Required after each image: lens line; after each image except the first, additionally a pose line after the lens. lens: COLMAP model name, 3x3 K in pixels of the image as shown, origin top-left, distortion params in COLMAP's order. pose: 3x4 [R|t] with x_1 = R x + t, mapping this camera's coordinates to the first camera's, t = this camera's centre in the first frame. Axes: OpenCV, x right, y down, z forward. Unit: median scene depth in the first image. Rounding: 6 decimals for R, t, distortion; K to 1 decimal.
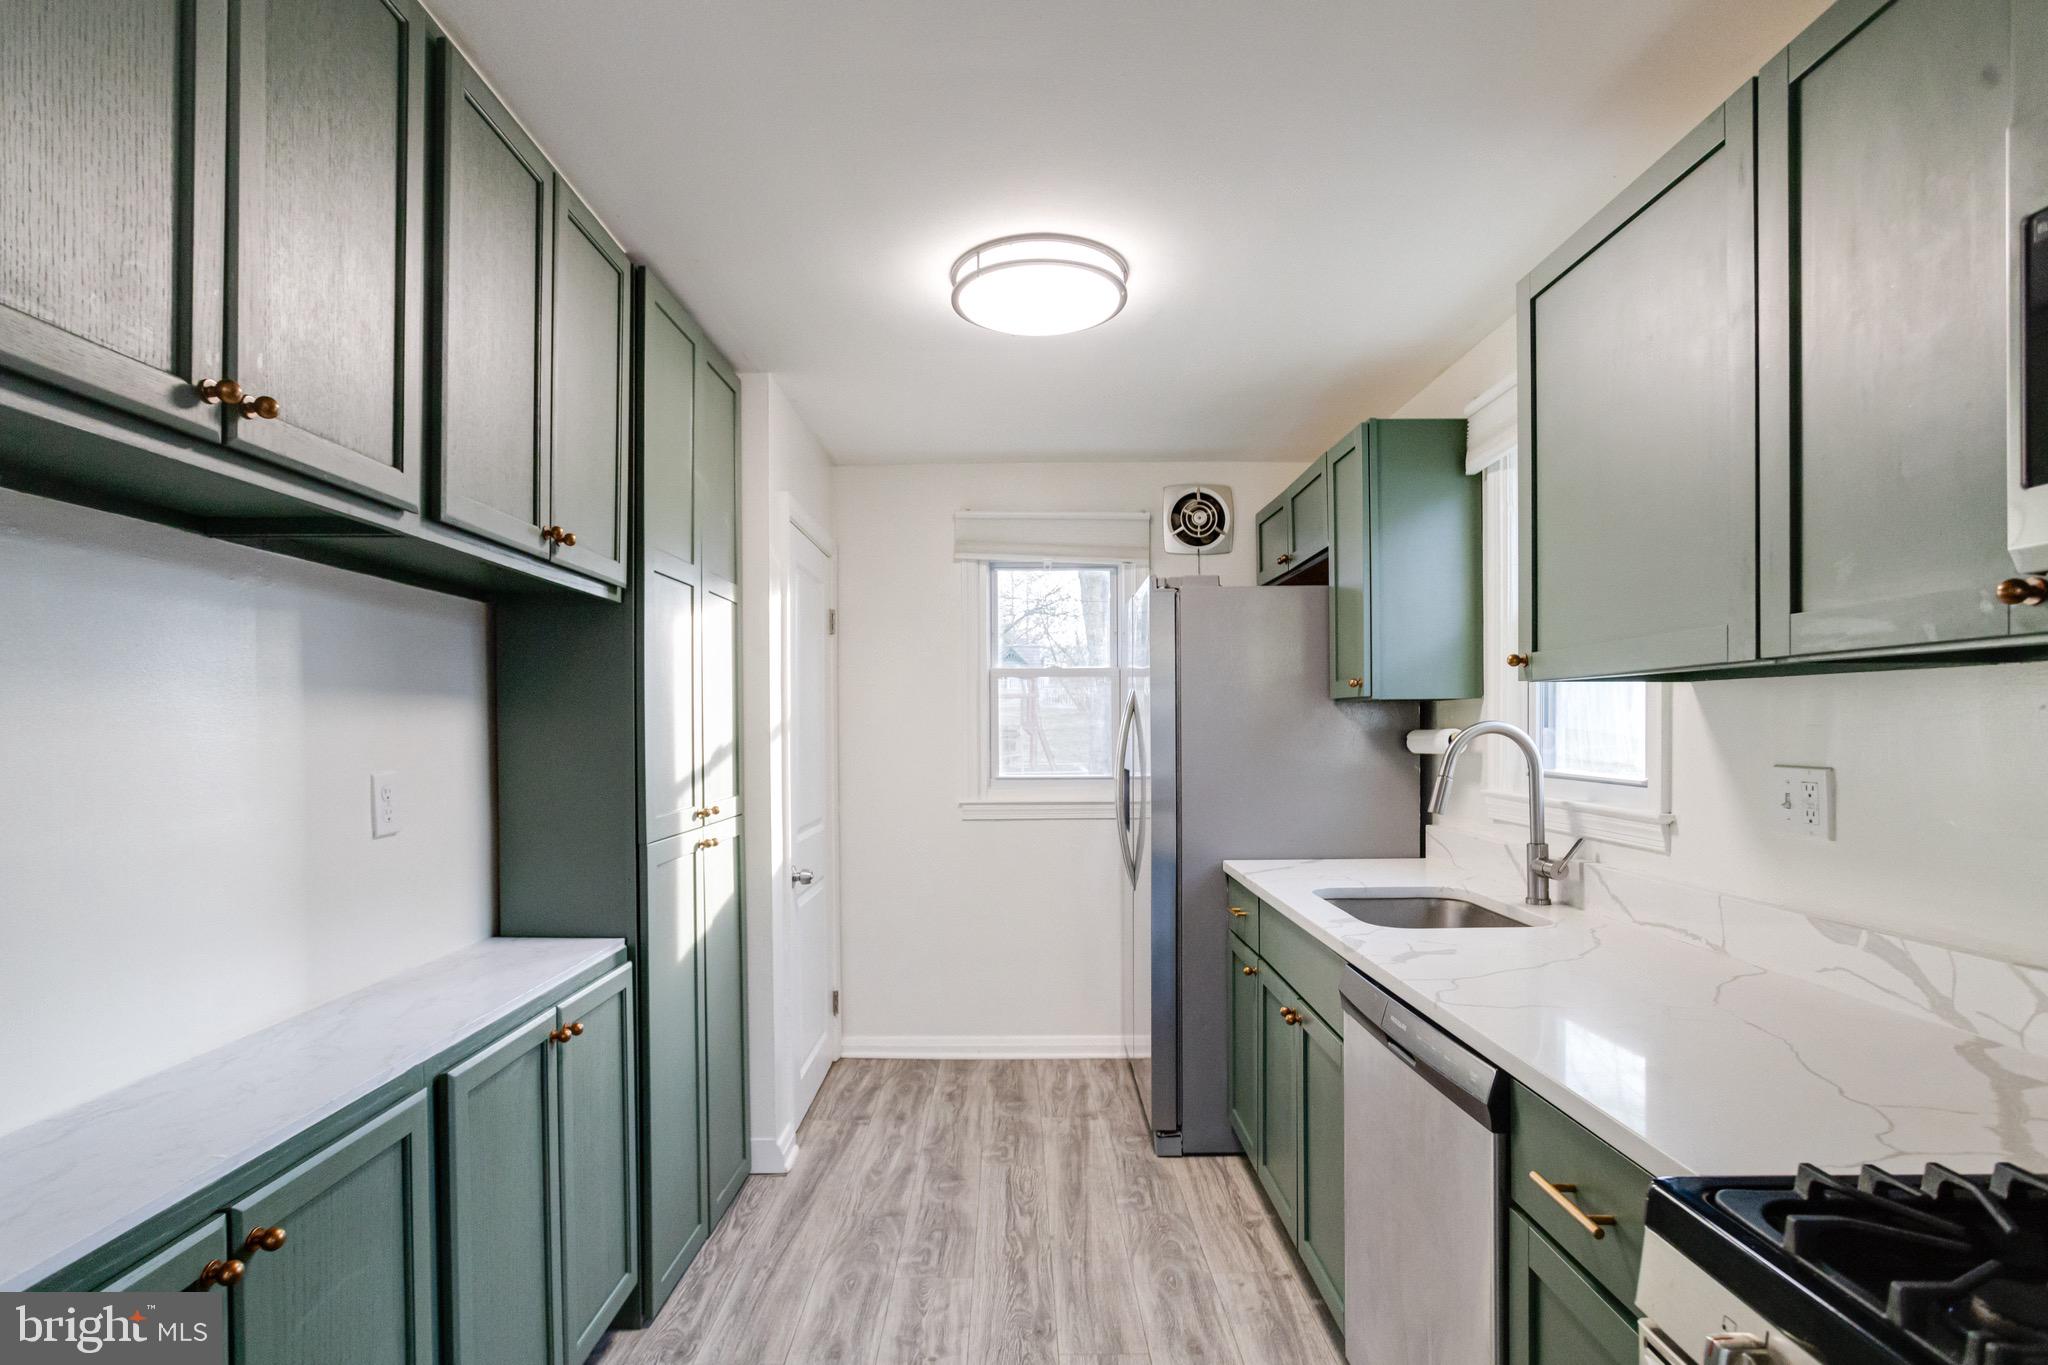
lens RADIAL K [[1027.5, 0, 1012.9], [0, 1027.5, 733.8], [0, 0, 1]] dist [-0.046435, 0.030211]
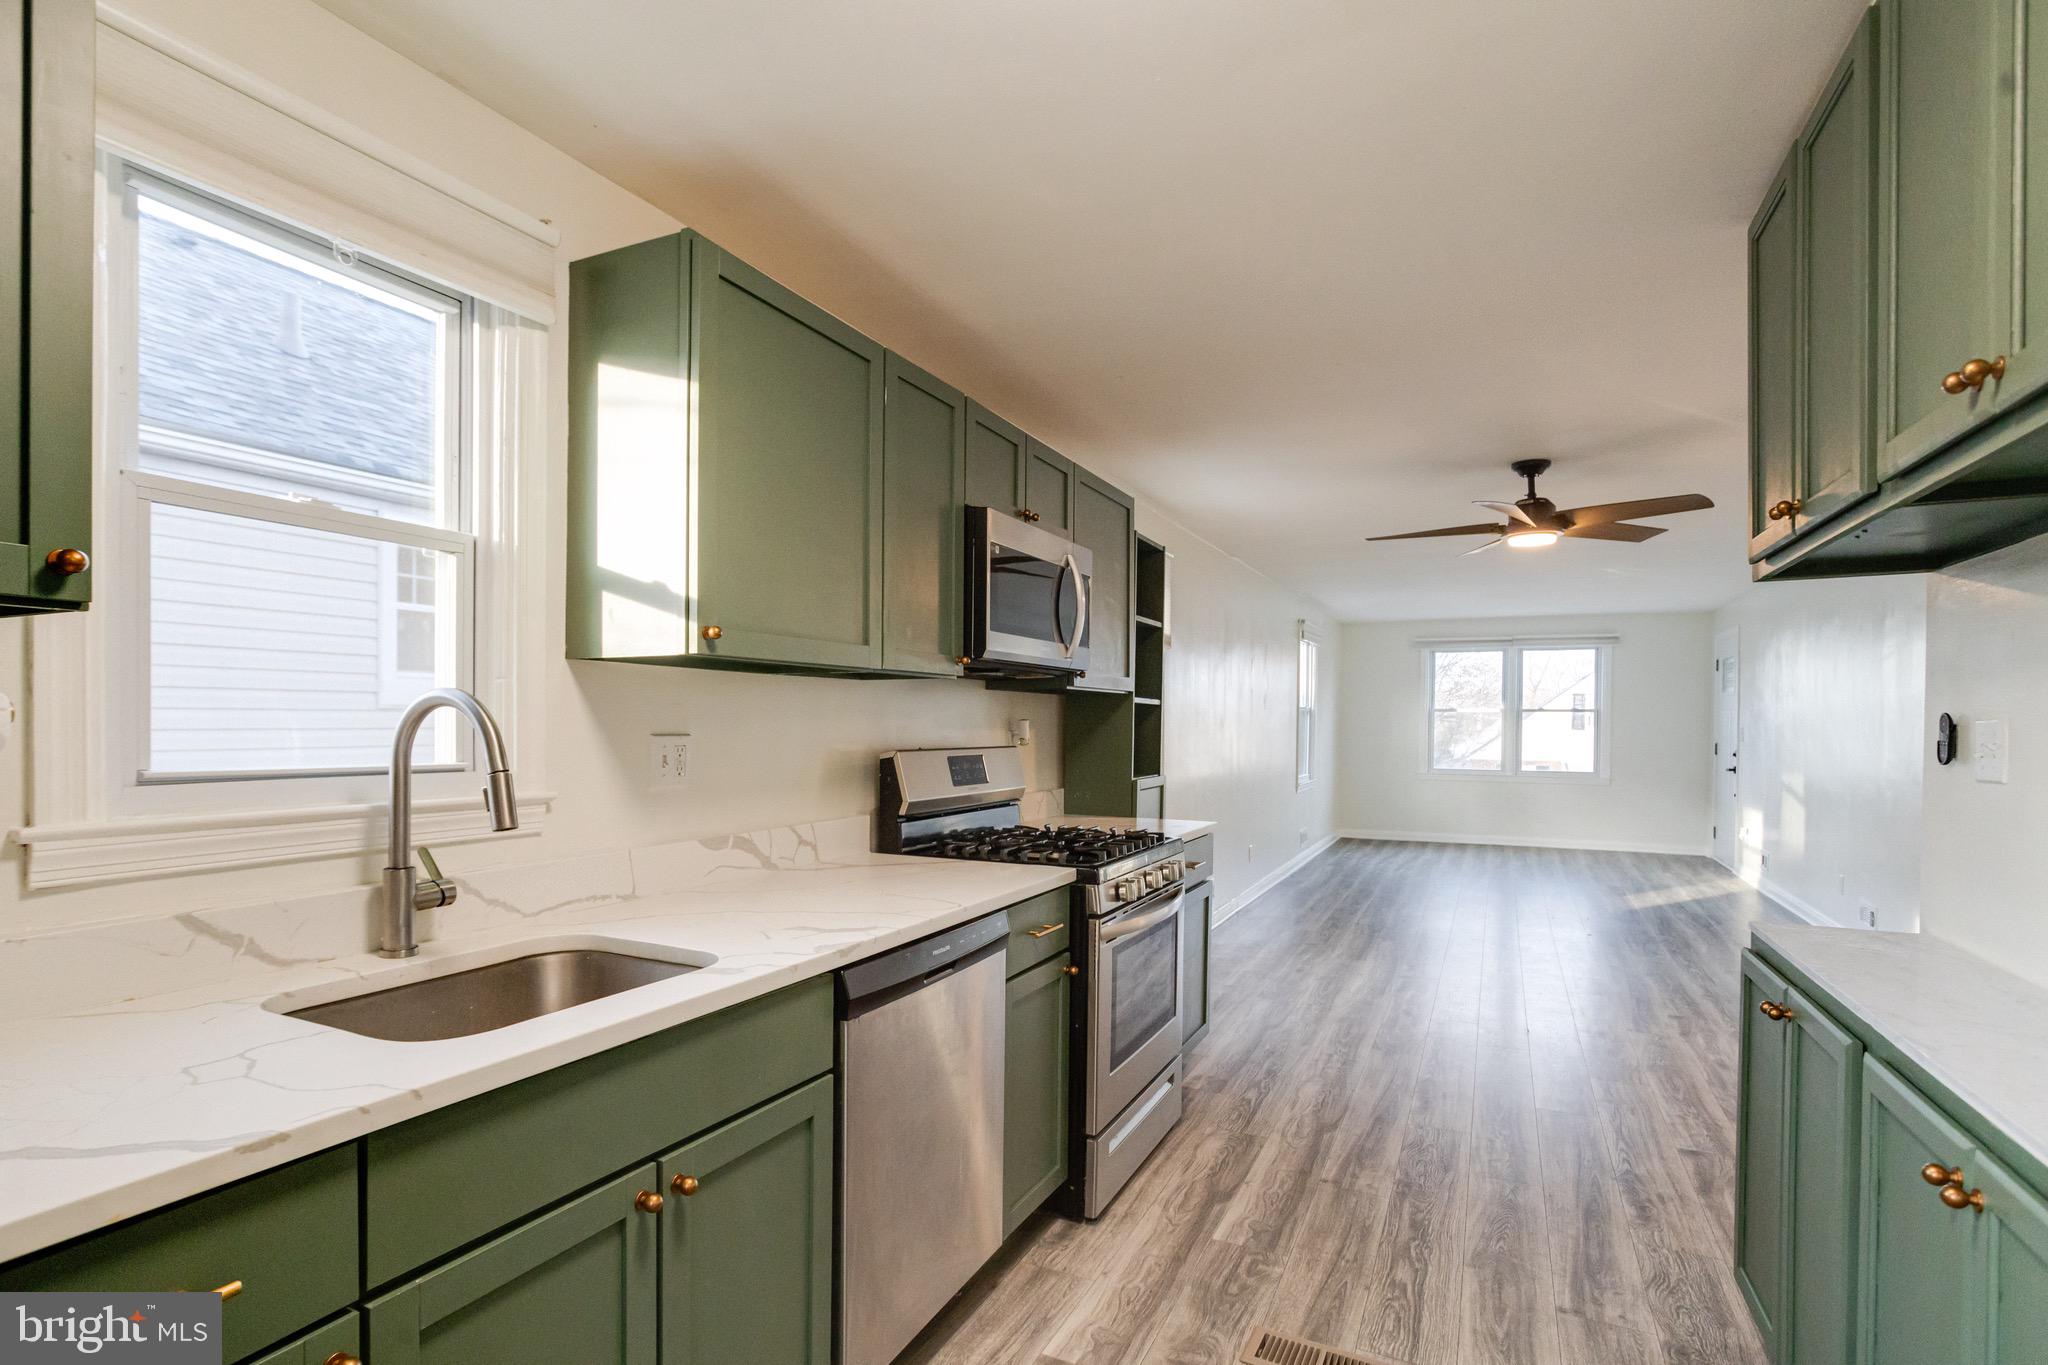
lens RADIAL K [[1027.5, 0, 1012.9], [0, 1027.5, 733.8], [0, 0, 1]] dist [-0.046435, 0.030211]
pose [[-0.903403, -0.006031, 0.428751, -0.119730], [0.001341, 0.999856, 0.016892, 0.005007], [-0.428791, 0.015835, -0.903265, 1.147653]]
